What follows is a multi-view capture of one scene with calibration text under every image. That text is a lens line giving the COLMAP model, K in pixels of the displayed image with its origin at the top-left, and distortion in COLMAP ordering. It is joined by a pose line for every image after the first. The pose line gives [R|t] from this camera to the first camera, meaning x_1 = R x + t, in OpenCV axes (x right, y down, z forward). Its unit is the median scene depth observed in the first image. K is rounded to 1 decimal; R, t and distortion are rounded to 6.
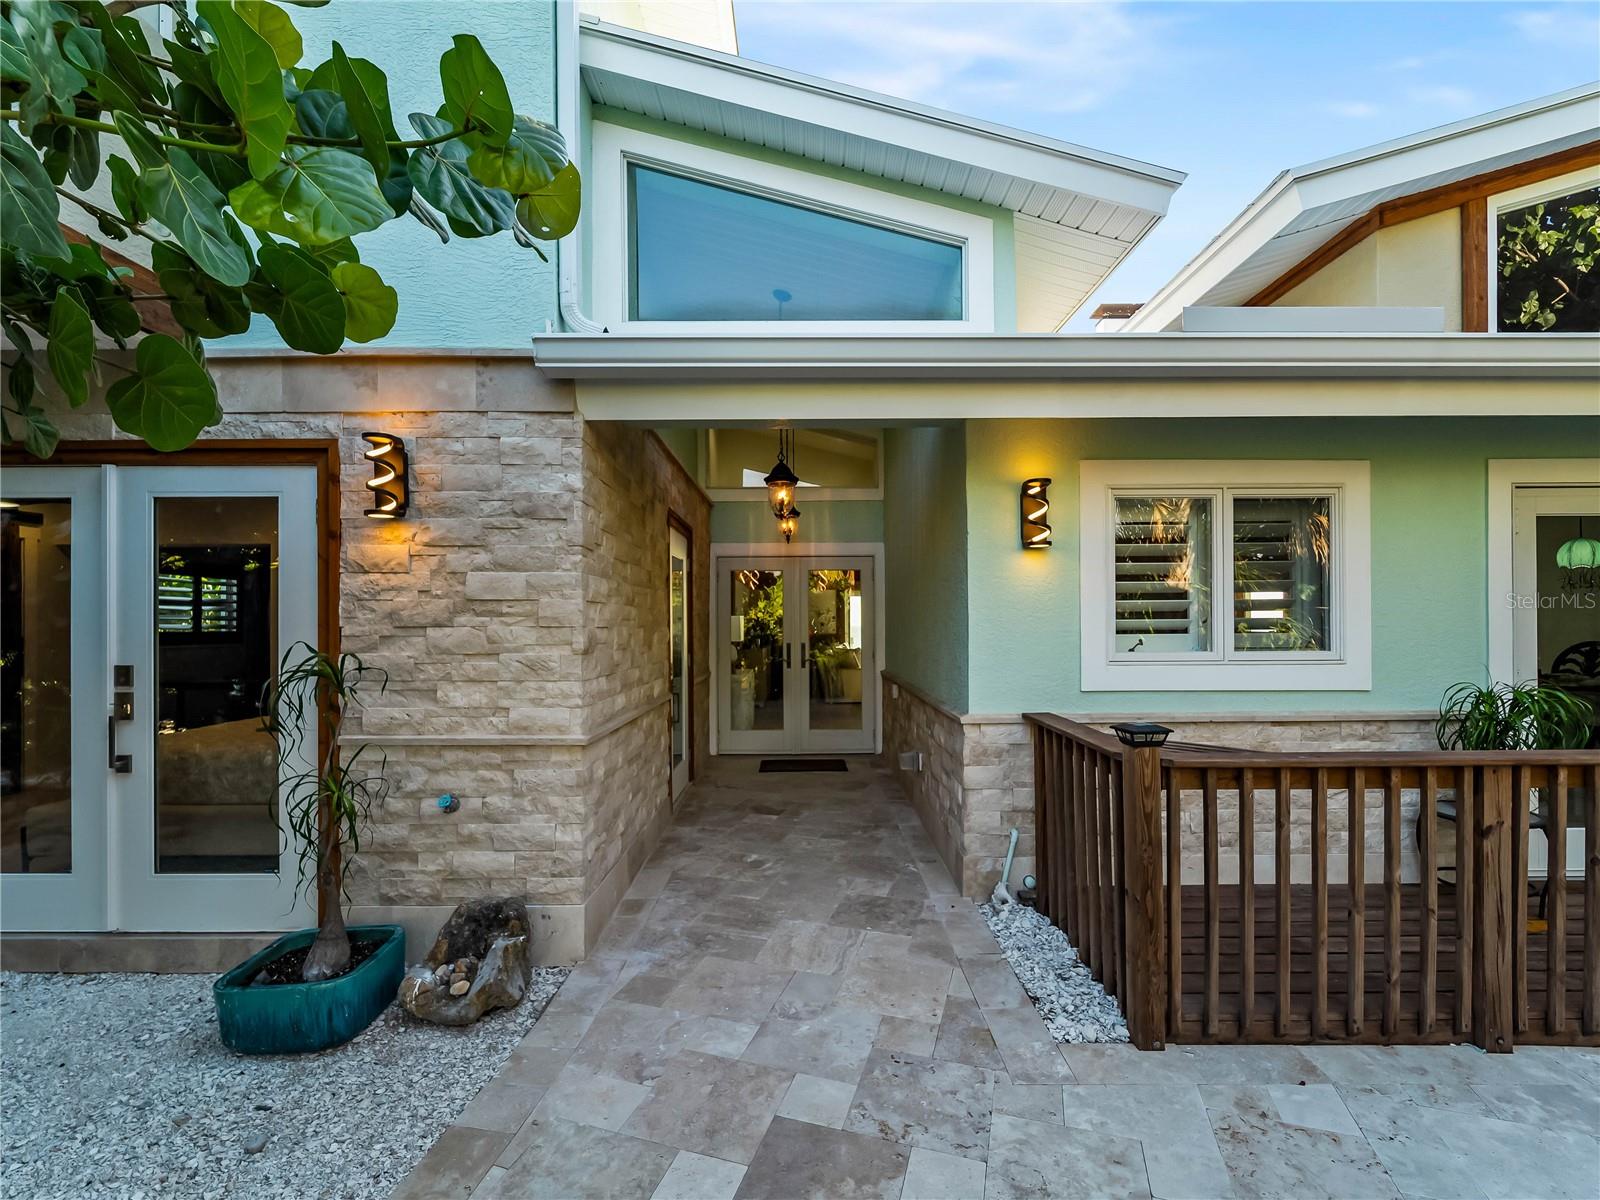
lens RADIAL K [[734.5, 0, 802.2], [0, 734.5, 629.3], [0, 0, 1]] dist [0.002282, -0.000408]
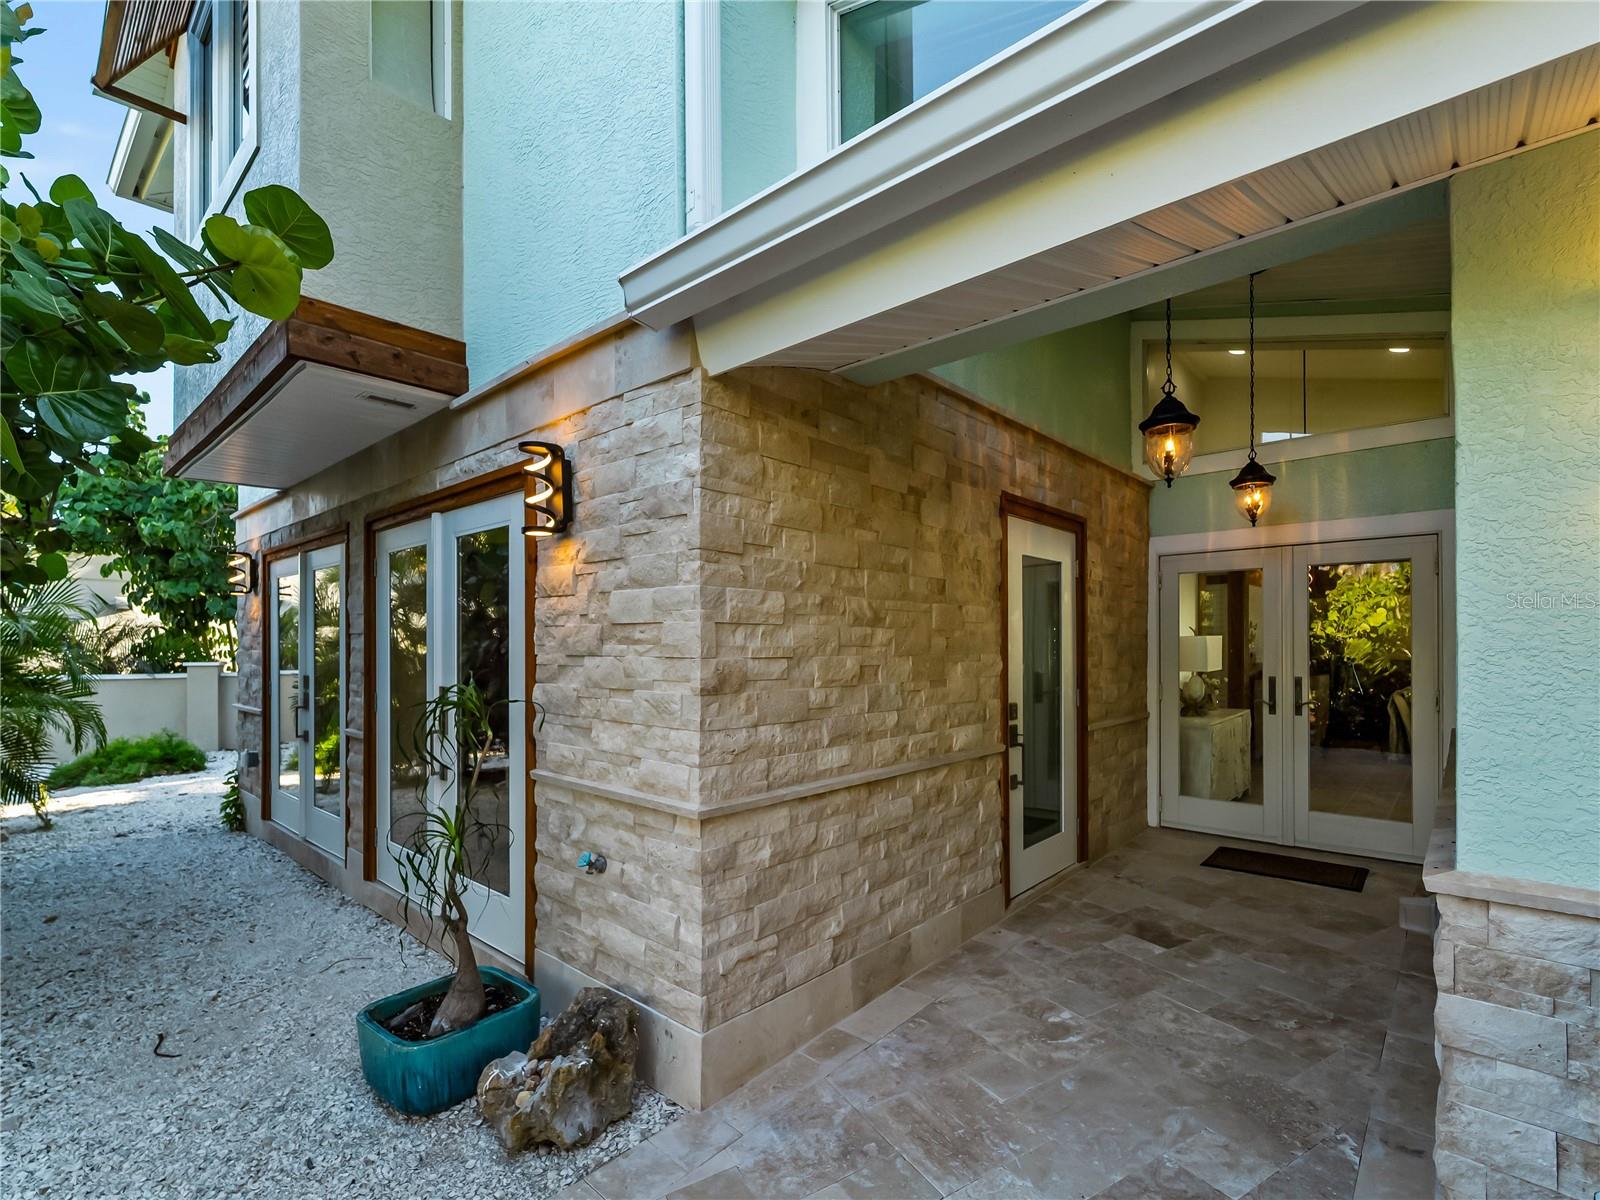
lens RADIAL K [[749.1, 0, 801.9], [0, 749.1, 650.7], [0, 0, 1]] dist [-0.000296, -0.000695]
pose [[0.746582, 0.005947, -0.665267, 0.275178], [-0.004044, 0.999982, 0.004400, -0.014335], [0.665281, -0.000595, 0.746593, 0.506128]]
